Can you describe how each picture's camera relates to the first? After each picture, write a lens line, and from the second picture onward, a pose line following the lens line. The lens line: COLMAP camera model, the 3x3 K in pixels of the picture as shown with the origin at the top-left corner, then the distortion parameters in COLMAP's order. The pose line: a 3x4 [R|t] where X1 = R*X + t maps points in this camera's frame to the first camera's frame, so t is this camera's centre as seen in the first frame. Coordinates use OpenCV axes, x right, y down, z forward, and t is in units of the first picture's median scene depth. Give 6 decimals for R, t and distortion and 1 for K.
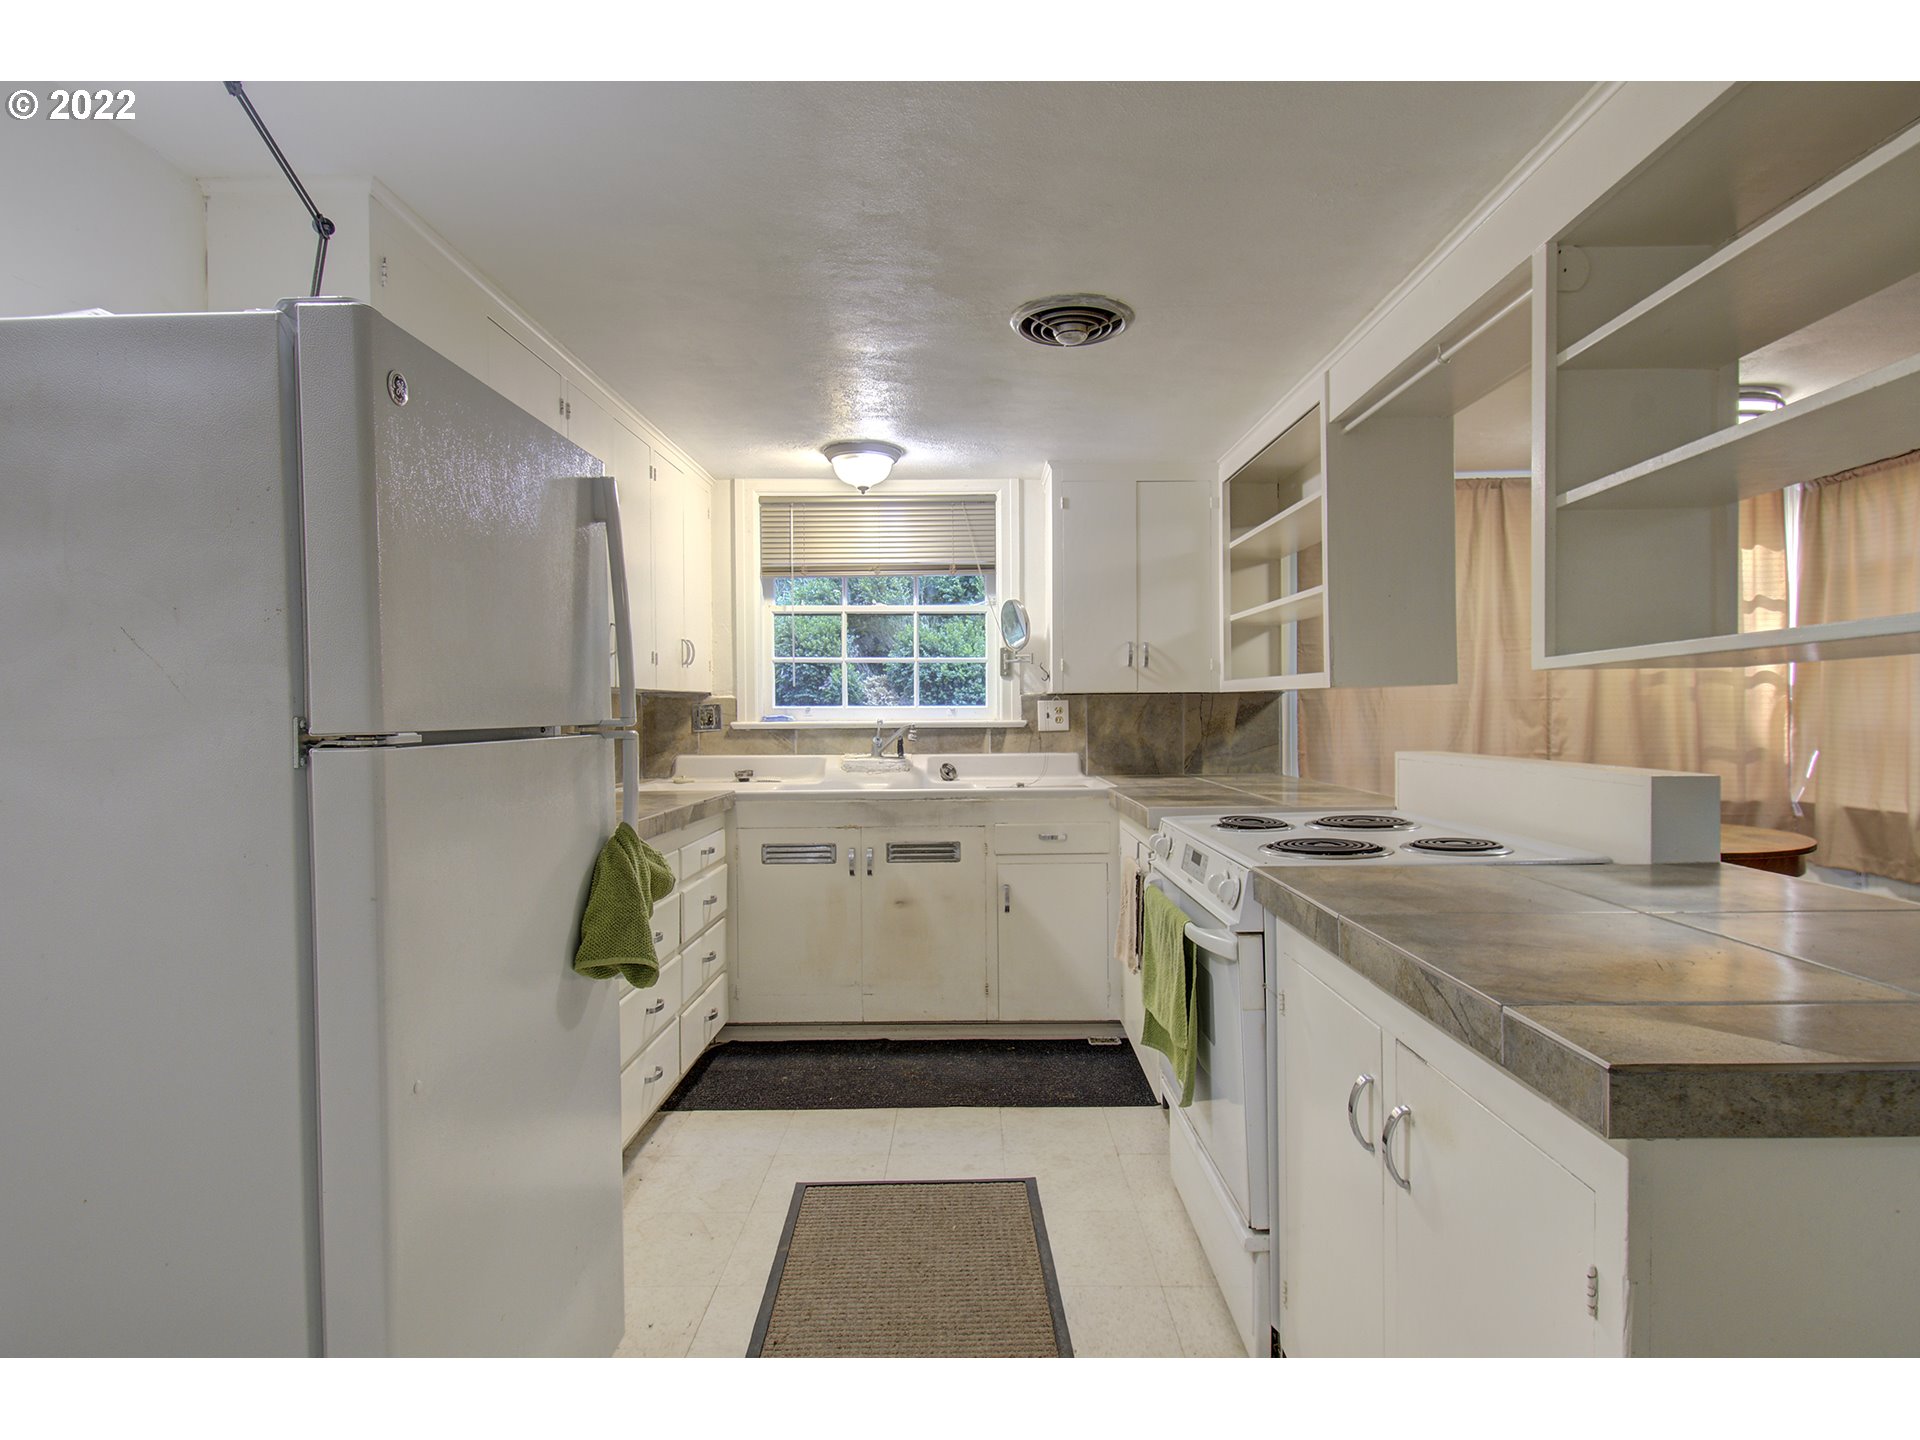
lens RADIAL K [[980.4, 0, 970.9], [0, 980.4, 697.6], [0, 0, 1]] dist [0.010849, -0.023949]
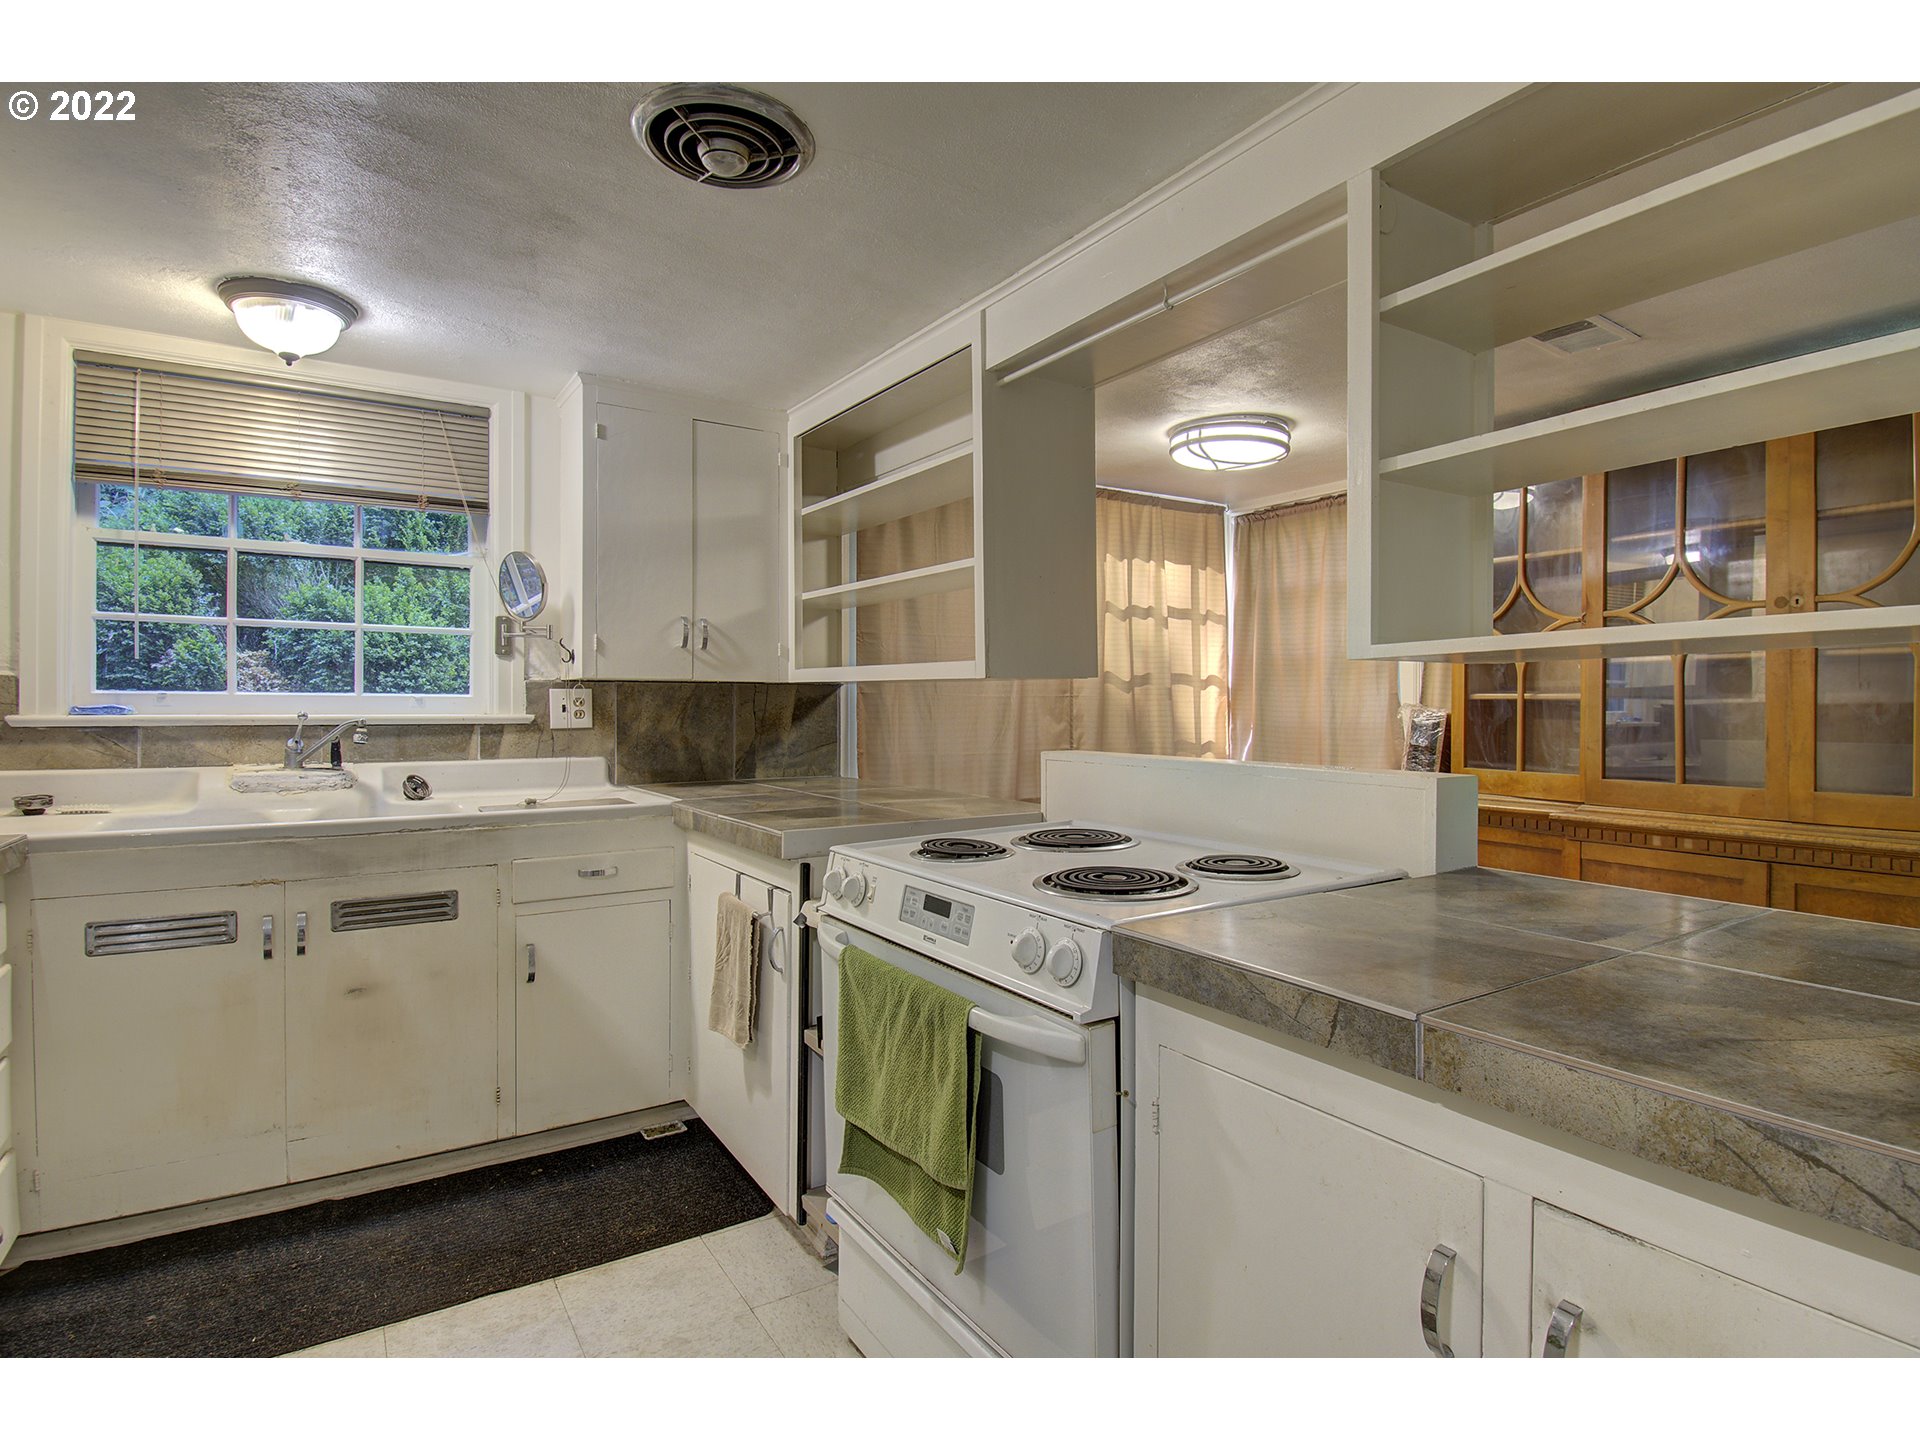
lens RADIAL K [[980.4, 0, 970.9], [0, 980.4, 697.6], [0, 0, 1]] dist [0.010849, -0.023949]
pose [[0.838752, 0.013617, 0.544344, -0.073545], [-0.016585, 0.999862, 0.000543, 0.004209], [-0.544261, -0.009483, 0.838862, 0.190450]]
